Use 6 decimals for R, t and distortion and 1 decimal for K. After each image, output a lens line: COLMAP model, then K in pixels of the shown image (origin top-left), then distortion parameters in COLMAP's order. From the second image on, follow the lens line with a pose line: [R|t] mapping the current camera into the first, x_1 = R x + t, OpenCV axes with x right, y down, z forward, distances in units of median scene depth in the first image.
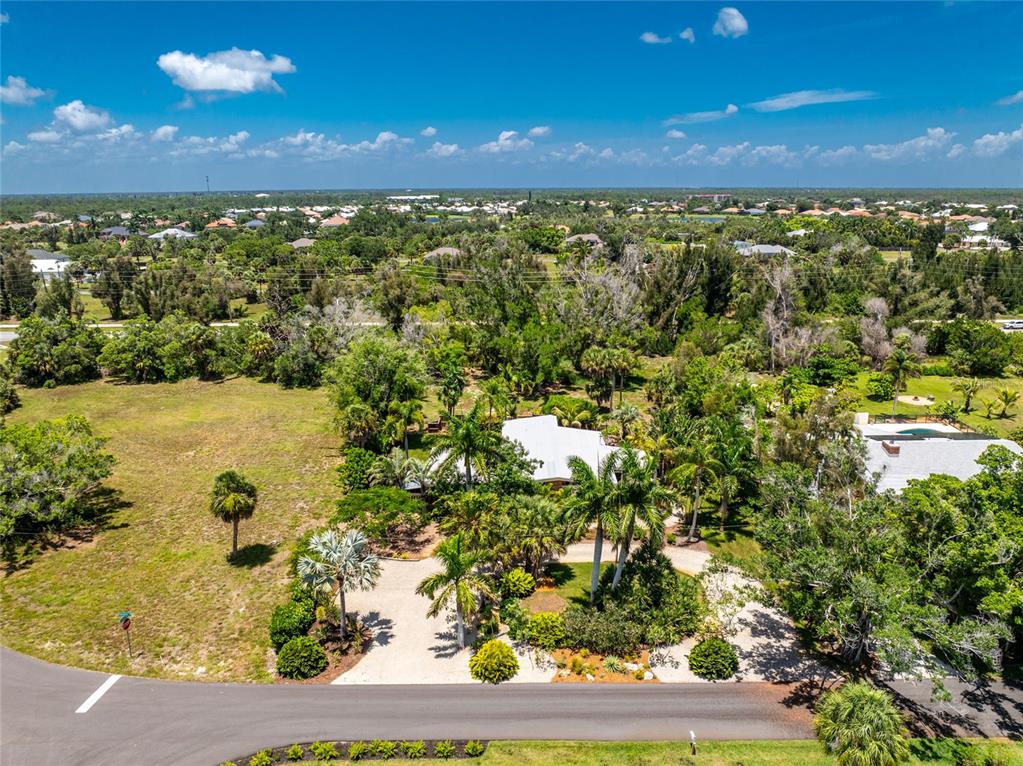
lens RADIAL K [[718.9, 0, 513.3], [0, 718.9, 383.9], [0, 0, 1]] dist [-0.042778, 0.008210]
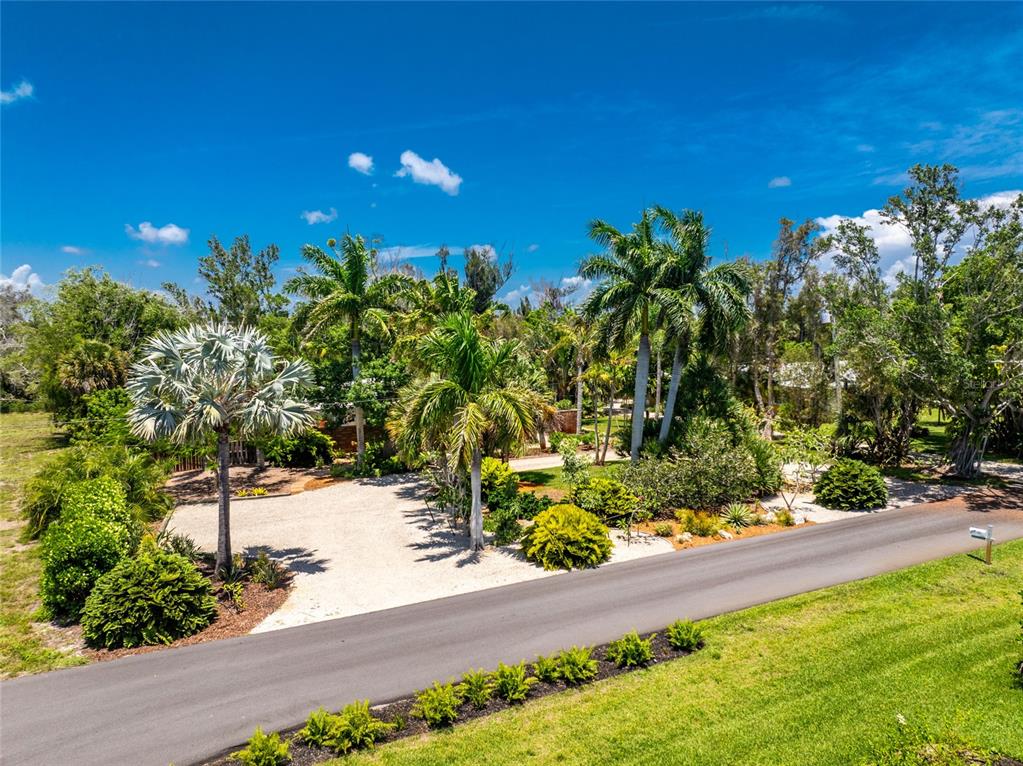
lens RADIAL K [[718.9, 0, 513.3], [0, 718.9, 383.9], [0, 0, 1]] dist [-0.042778, 0.008210]
pose [[0.892037, -0.037655, 0.450391, -0.296323], [0.123517, 0.978898, -0.162795, 0.362161], [-0.434757, 0.200850, 0.877864, 0.541162]]
